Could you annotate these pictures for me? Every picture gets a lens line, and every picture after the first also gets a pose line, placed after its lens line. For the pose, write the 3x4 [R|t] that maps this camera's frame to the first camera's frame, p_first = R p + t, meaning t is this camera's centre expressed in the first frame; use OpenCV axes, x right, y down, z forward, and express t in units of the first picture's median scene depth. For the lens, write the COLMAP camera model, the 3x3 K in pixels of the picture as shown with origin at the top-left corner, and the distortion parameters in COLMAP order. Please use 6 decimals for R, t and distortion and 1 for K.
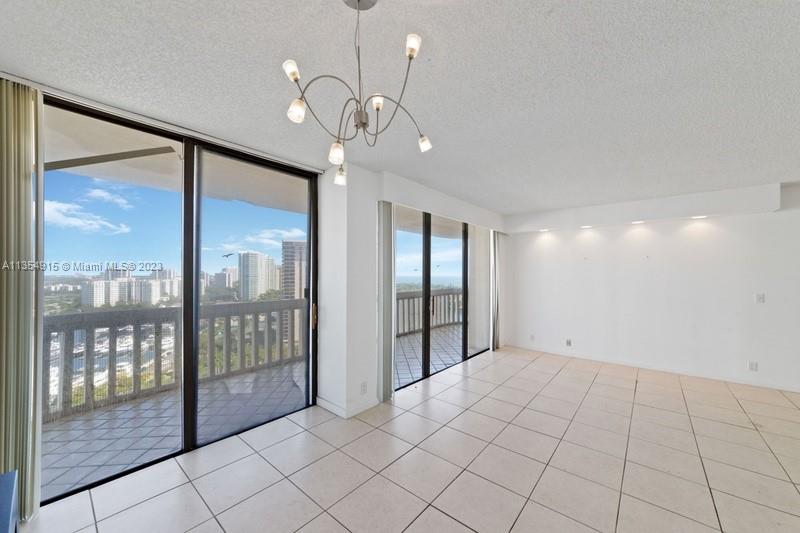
lens RADIAL K [[299.9, 0, 403.6], [0, 299.9, 274.5], [0, 0, 1]] dist [-0.009847, 0.004285]
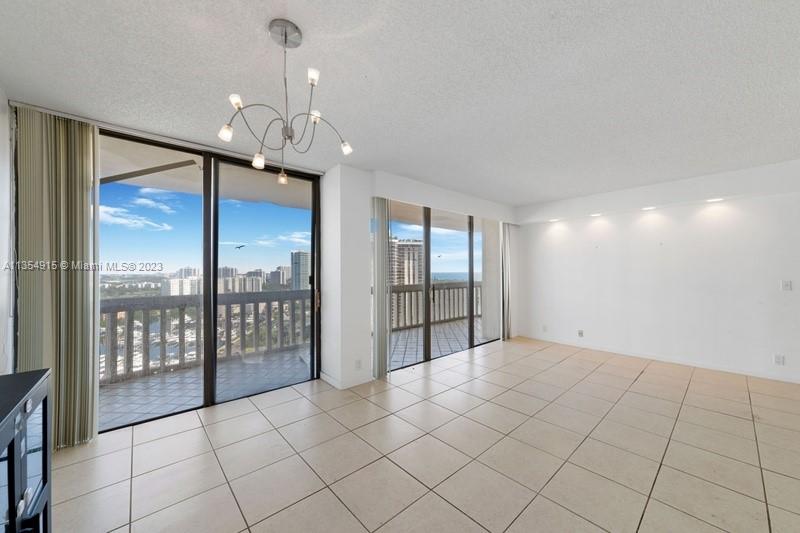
lens RADIAL K [[299.9, 0, 407.9], [0, 299.9, 268.8], [0, 0, 1]] dist [-0.009847, 0.004285]
pose [[0.990982, -0.008891, -0.133703, 0.156894], [0.007652, 0.999923, -0.009776, 0.026835], [0.133780, 0.008665, 0.990973, -0.064856]]
